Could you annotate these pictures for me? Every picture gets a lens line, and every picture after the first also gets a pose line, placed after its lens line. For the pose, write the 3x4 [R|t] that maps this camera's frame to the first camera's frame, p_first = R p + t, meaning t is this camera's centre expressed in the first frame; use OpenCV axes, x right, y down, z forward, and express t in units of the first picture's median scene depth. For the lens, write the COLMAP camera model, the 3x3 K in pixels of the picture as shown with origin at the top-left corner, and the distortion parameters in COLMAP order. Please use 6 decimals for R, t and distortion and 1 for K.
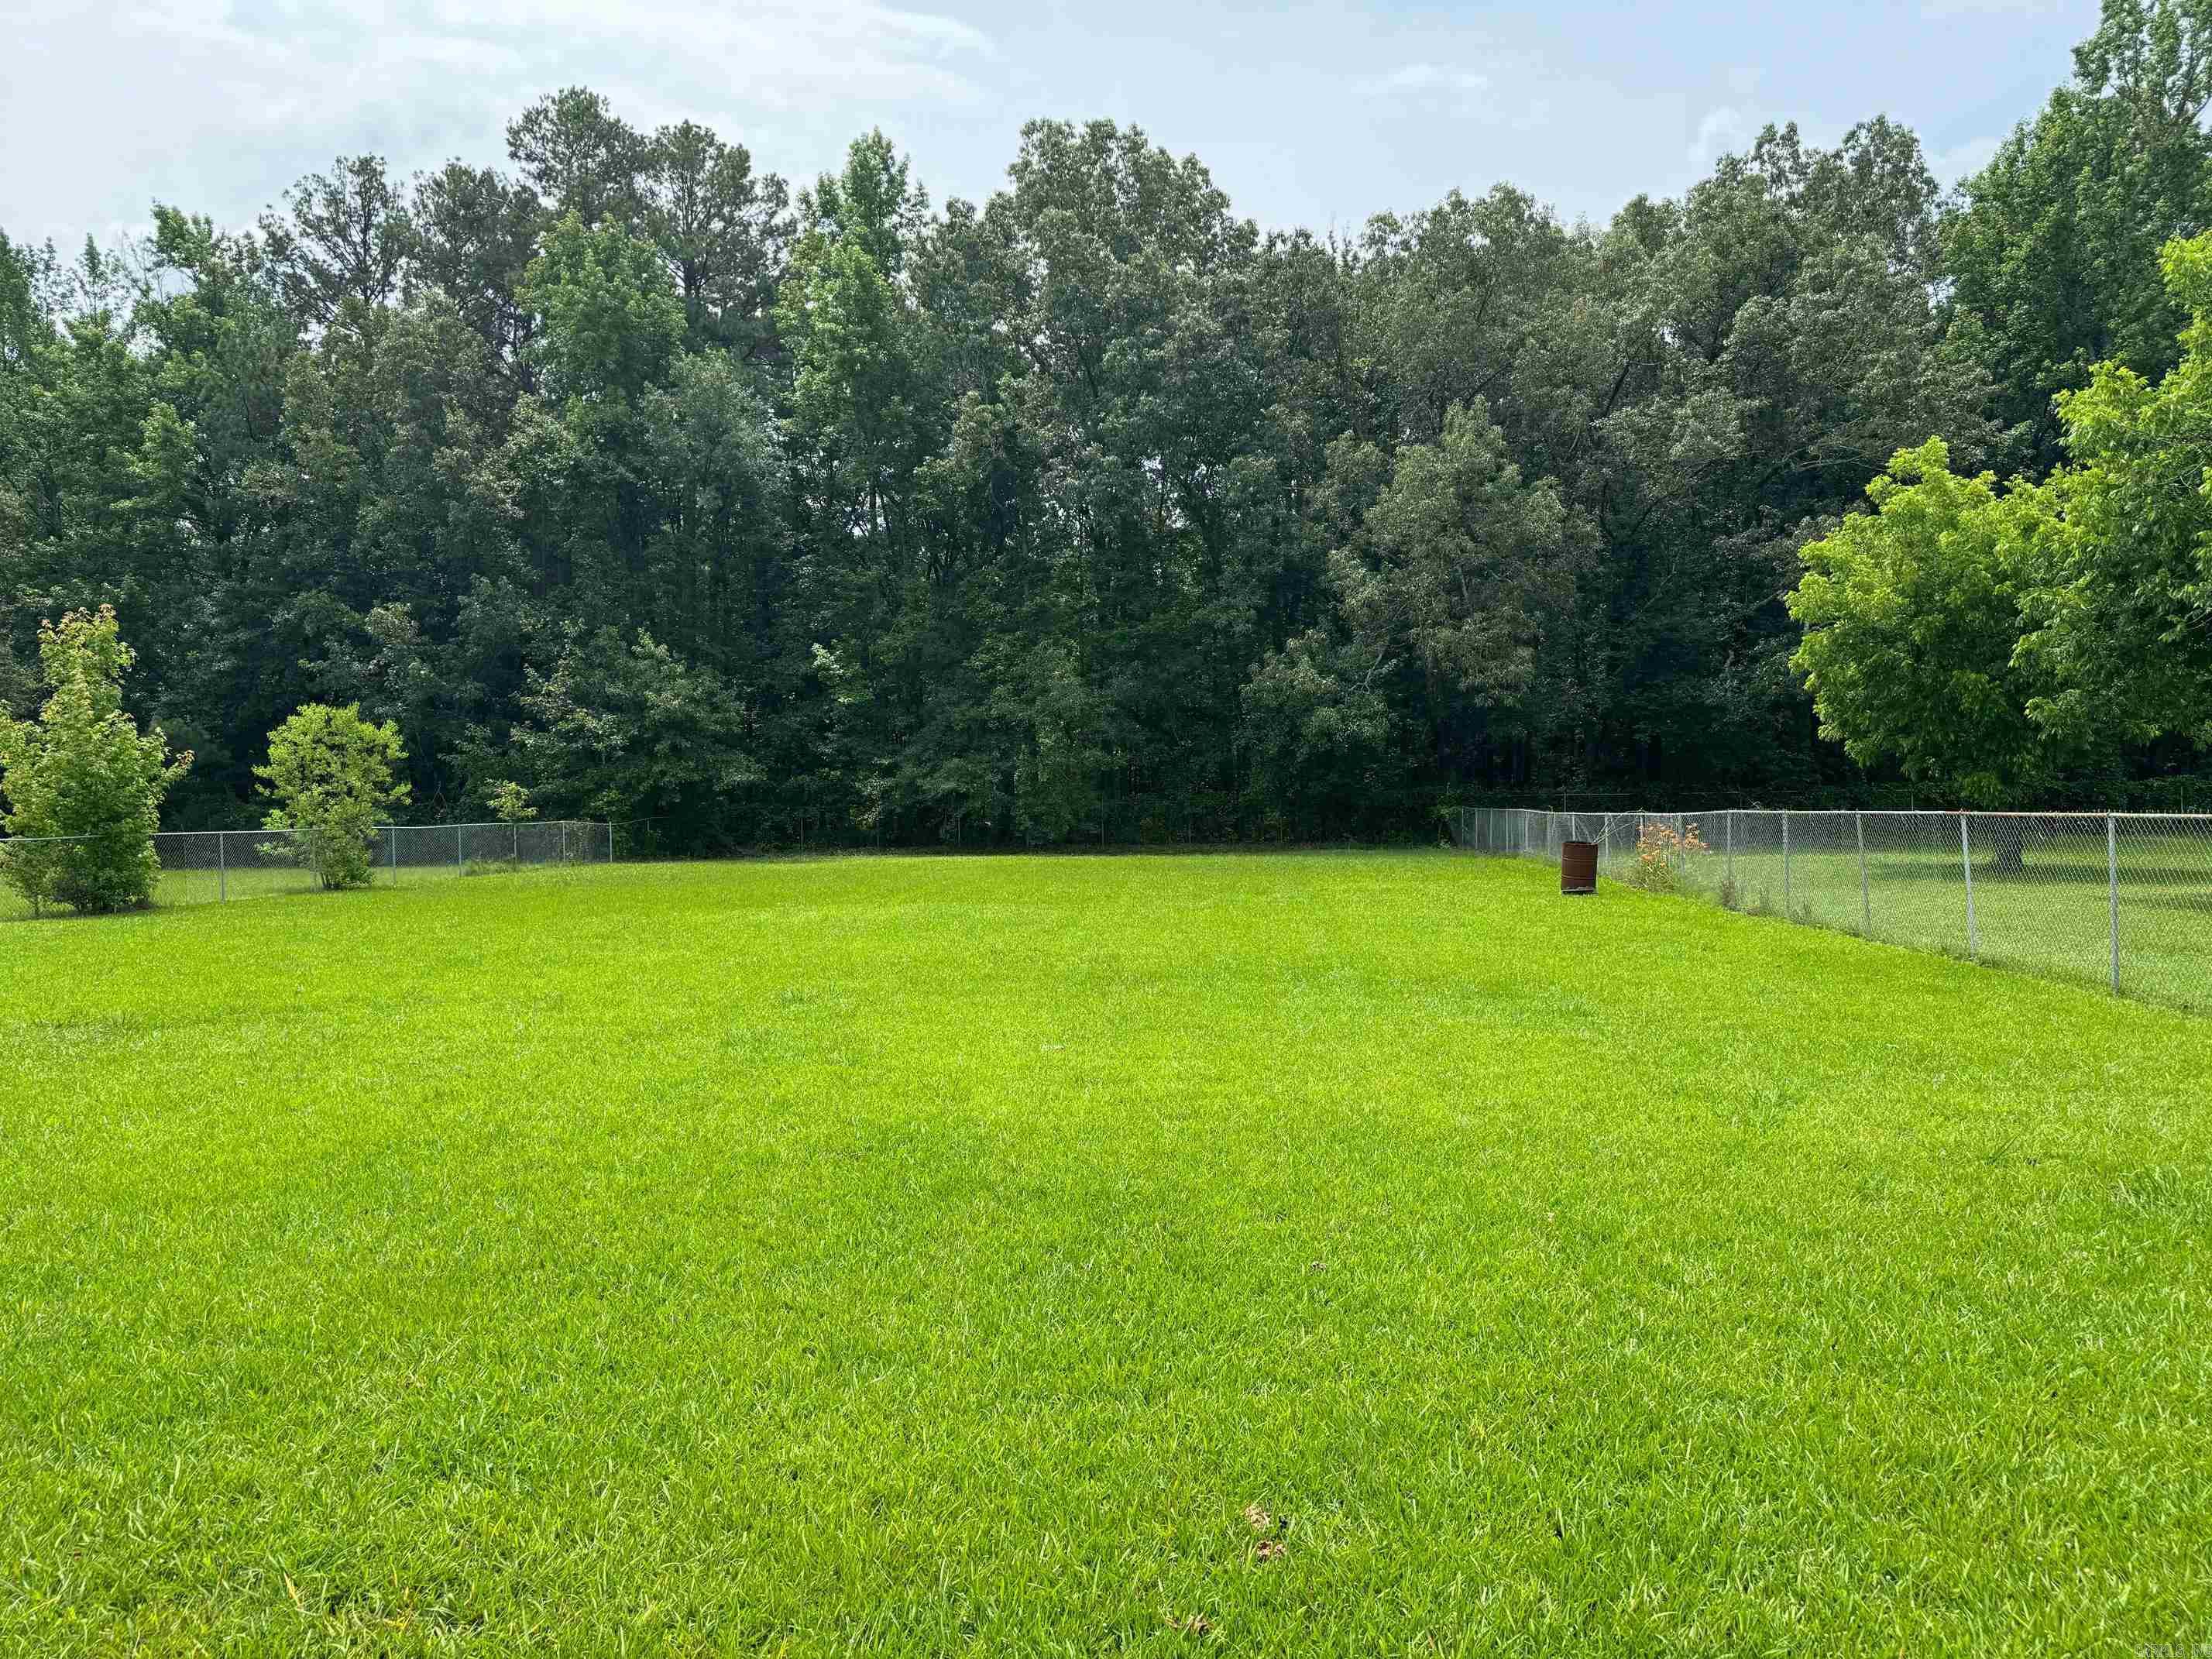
lens RADIAL K [[1554.4, 0, 1106.0], [0, 1554.4, 829.5], [0, 0, 1]] dist [0.039033, -0.044851]
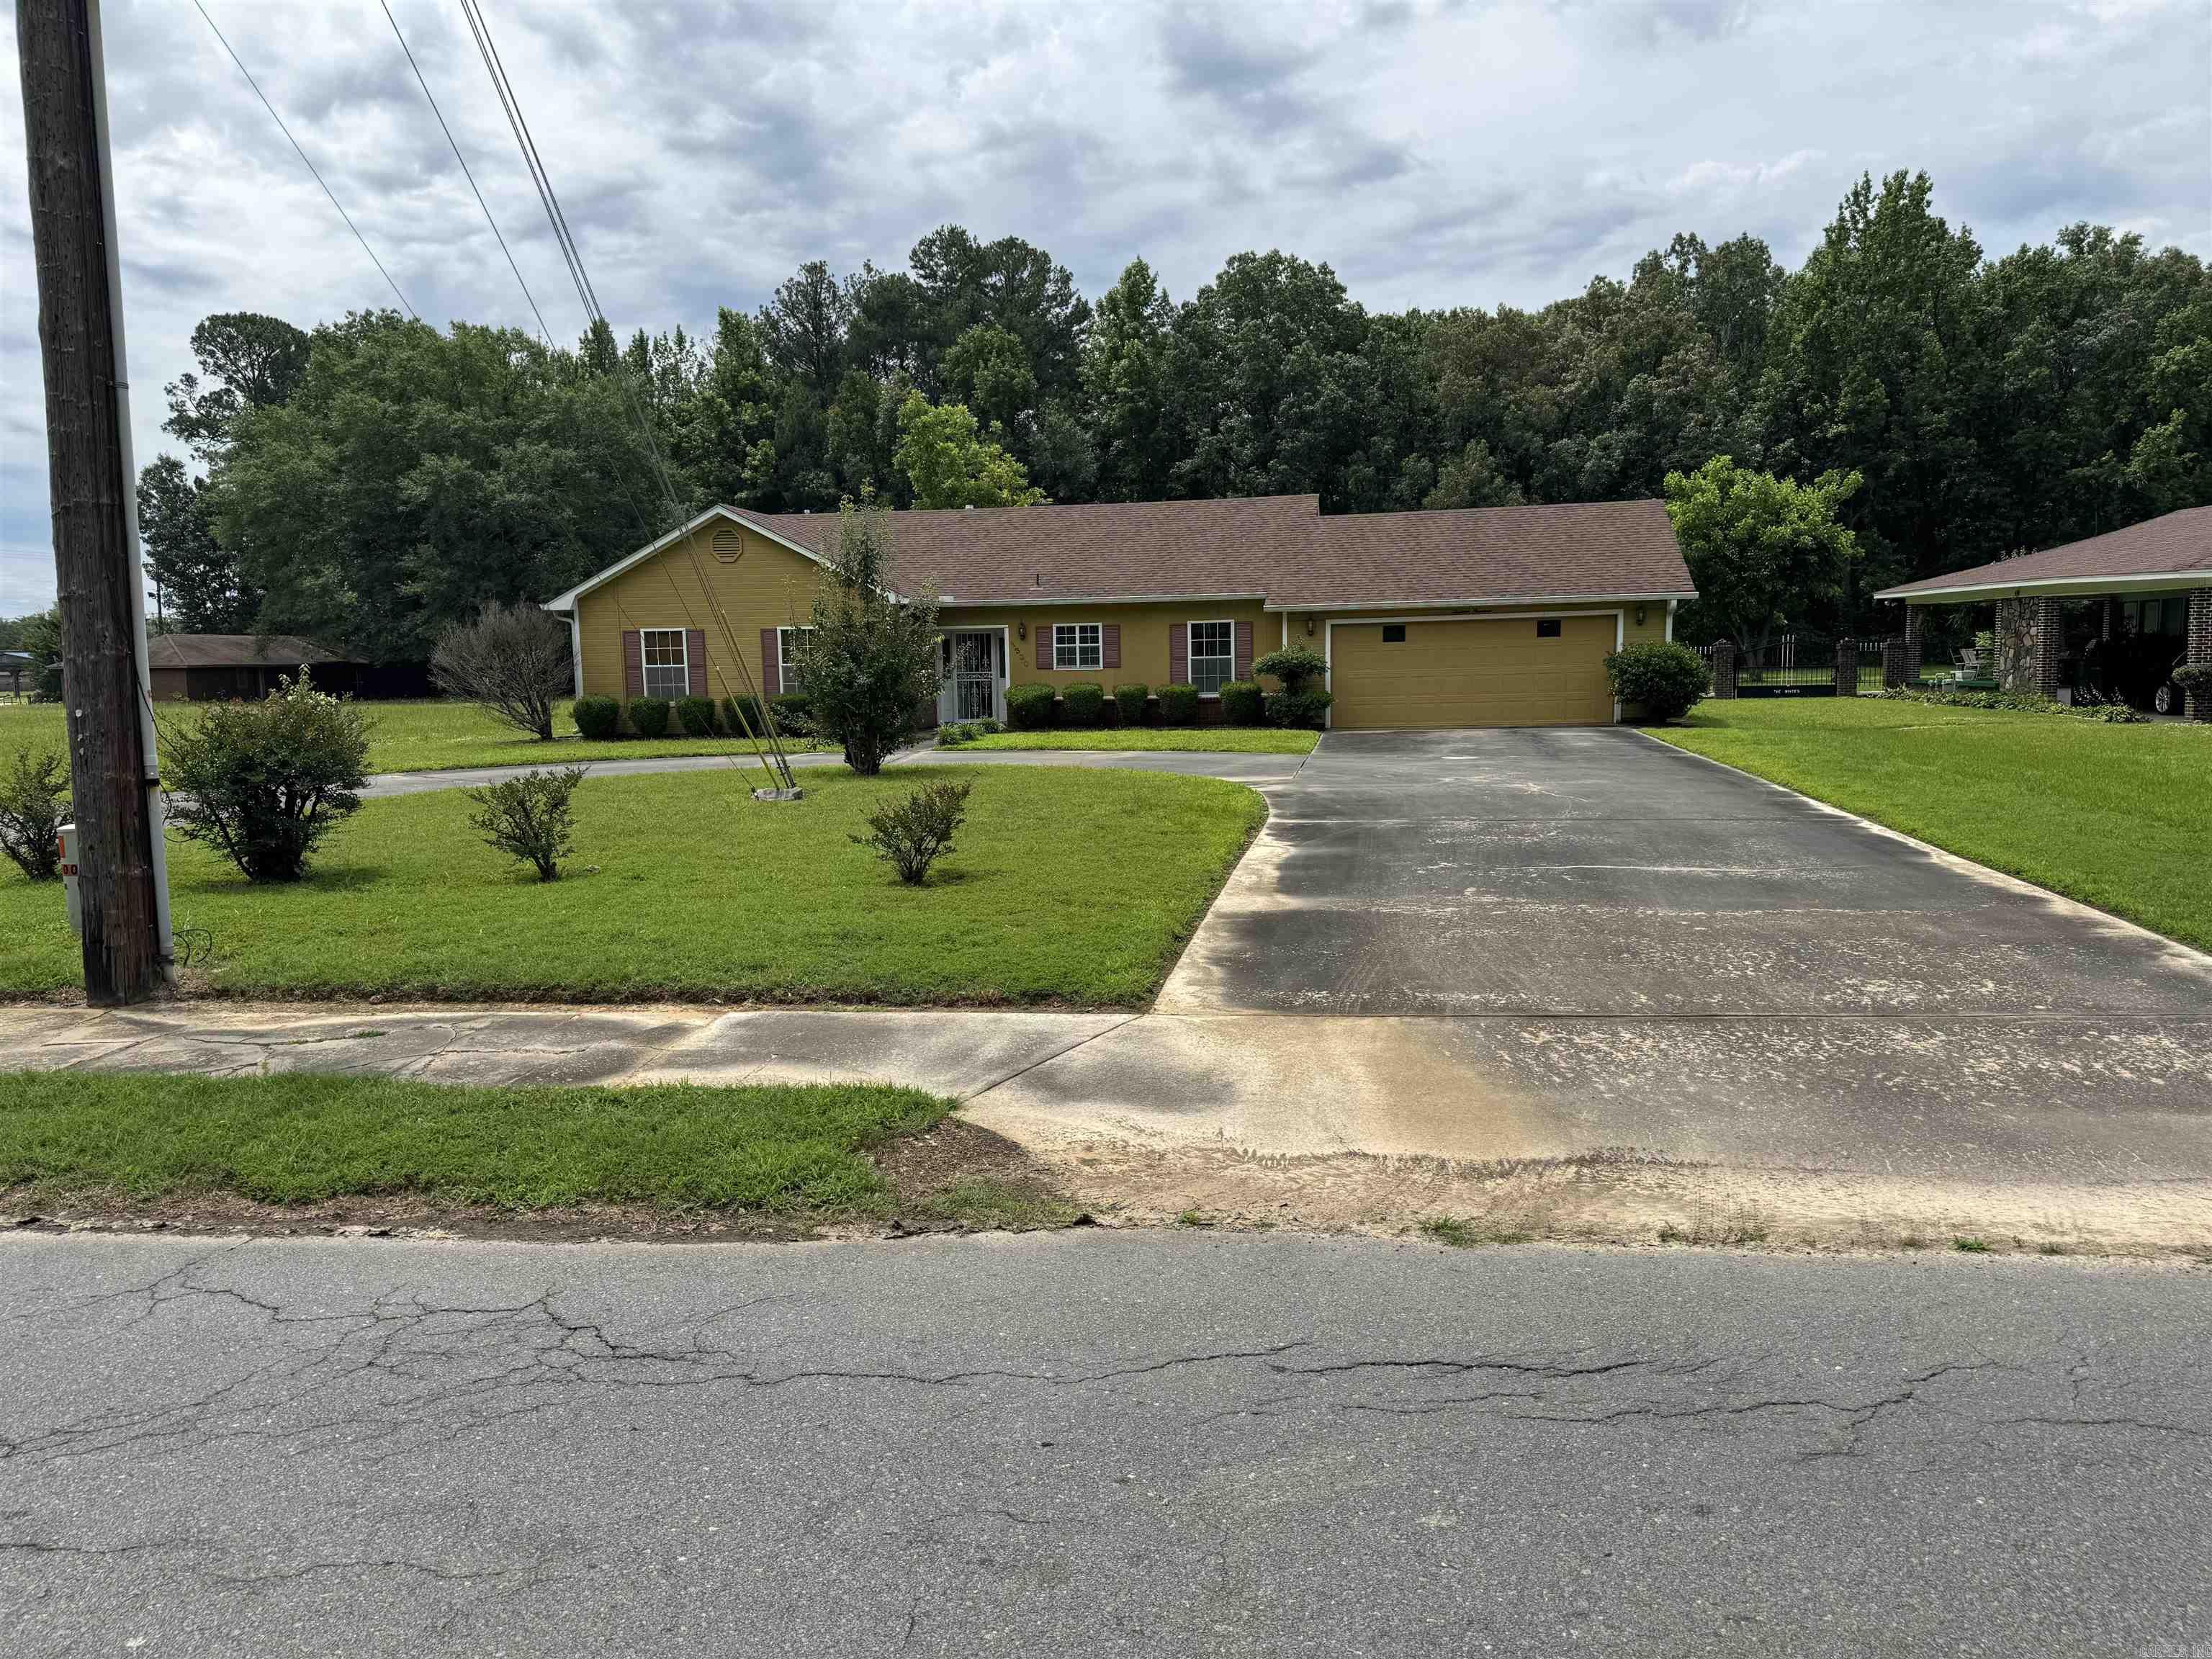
lens RADIAL K [[1514.7, 0, 1099.7], [0, 1514.7, 836.5], [0, 0, 1]] dist [0.115946, -0.214697]
pose [[0.997945, -0.002341, -0.064038, -0.086175], [0.008713, 0.995010, 0.099399, 0.012357], [0.063486, -0.099752, 0.992985, -0.732172]]
